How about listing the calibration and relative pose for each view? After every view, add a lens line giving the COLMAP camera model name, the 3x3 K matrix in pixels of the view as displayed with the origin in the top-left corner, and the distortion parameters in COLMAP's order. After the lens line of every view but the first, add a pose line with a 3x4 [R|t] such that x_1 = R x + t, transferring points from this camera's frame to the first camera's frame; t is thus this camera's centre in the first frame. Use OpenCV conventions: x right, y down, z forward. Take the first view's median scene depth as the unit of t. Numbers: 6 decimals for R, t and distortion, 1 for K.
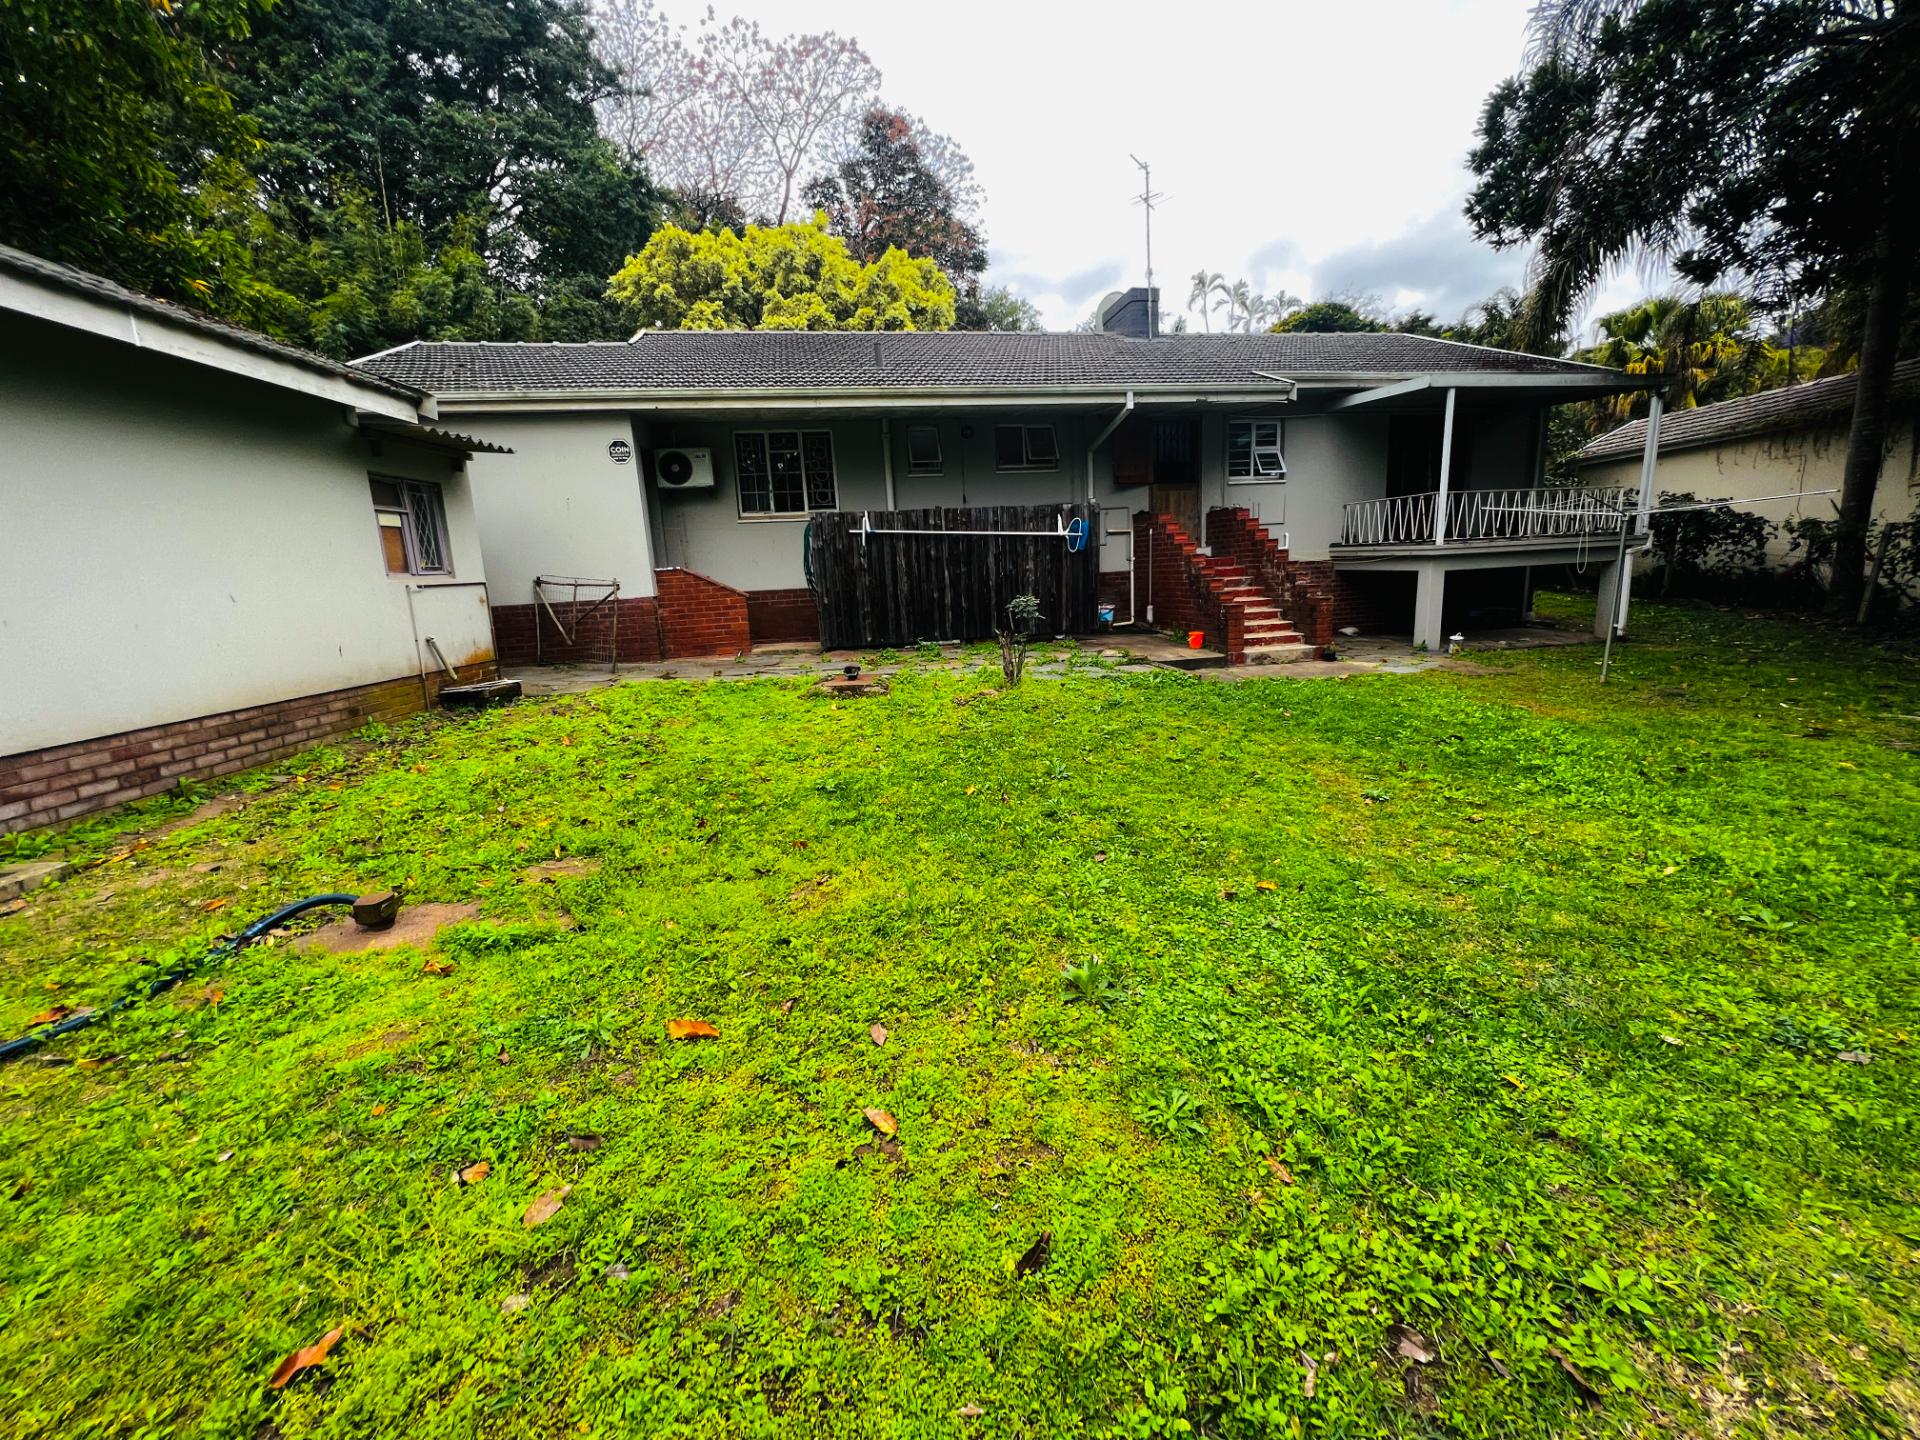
lens RADIAL K [[766.7, 0, 969.9], [0, 766.7, 709.6], [0, 0, 1]] dist [-0.003695, 0.000877]
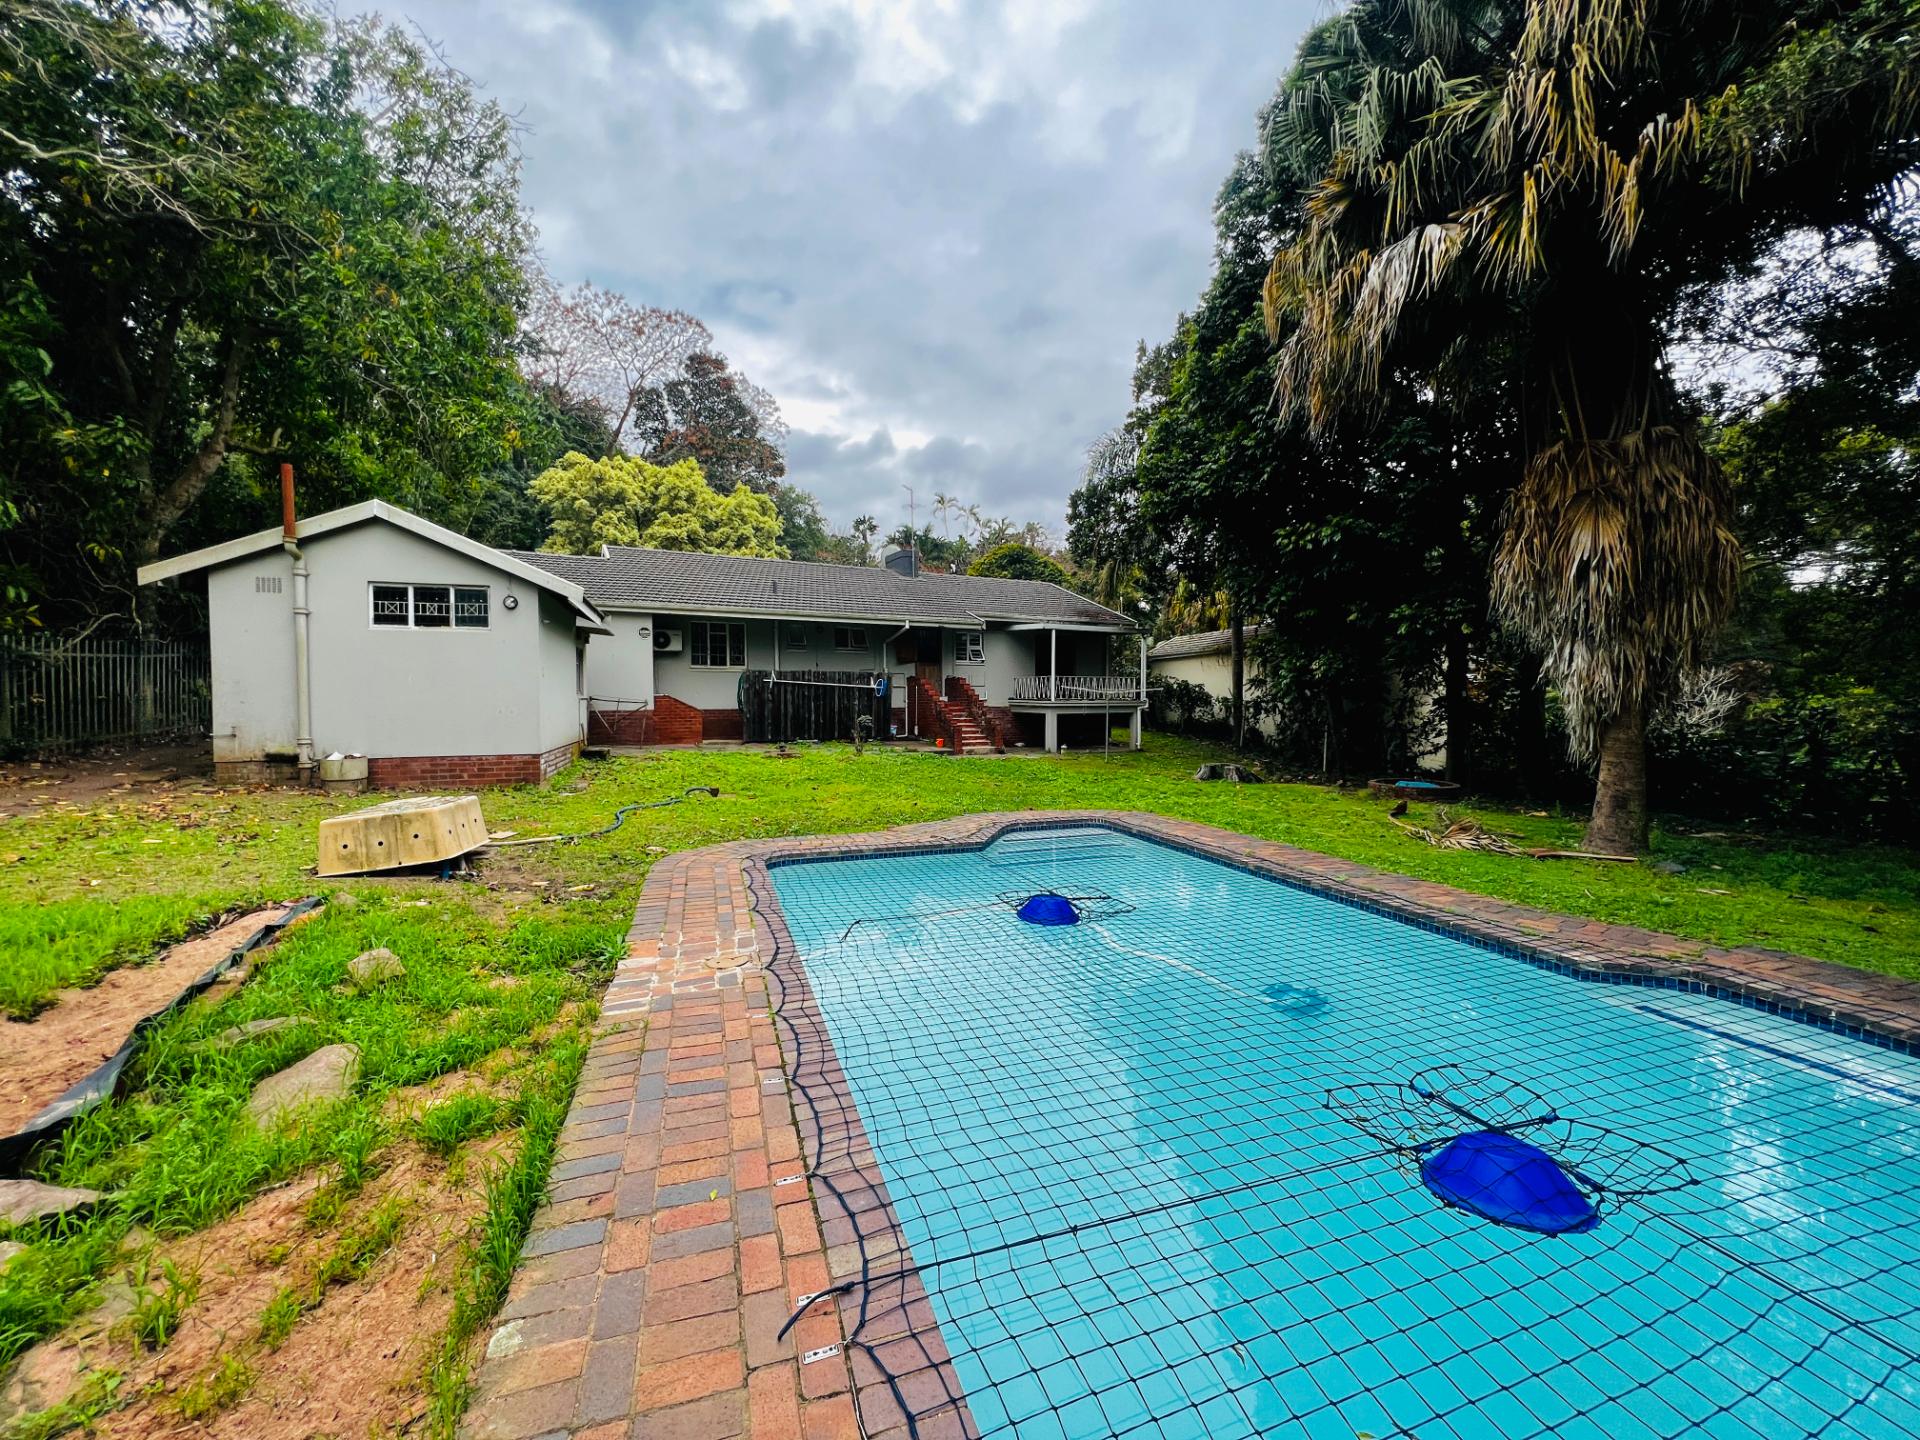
lens RADIAL K [[766.7, 0, 964.0], [0, 766.7, 716.8], [0, 0, 1]] dist [-0.003695, 0.000877]
pose [[0.949563, 0.039138, 0.311124, -0.237824], [0.013117, 0.986354, -0.164114, 0.150650], [-0.313302, 0.159918, 0.936092, -0.793224]]
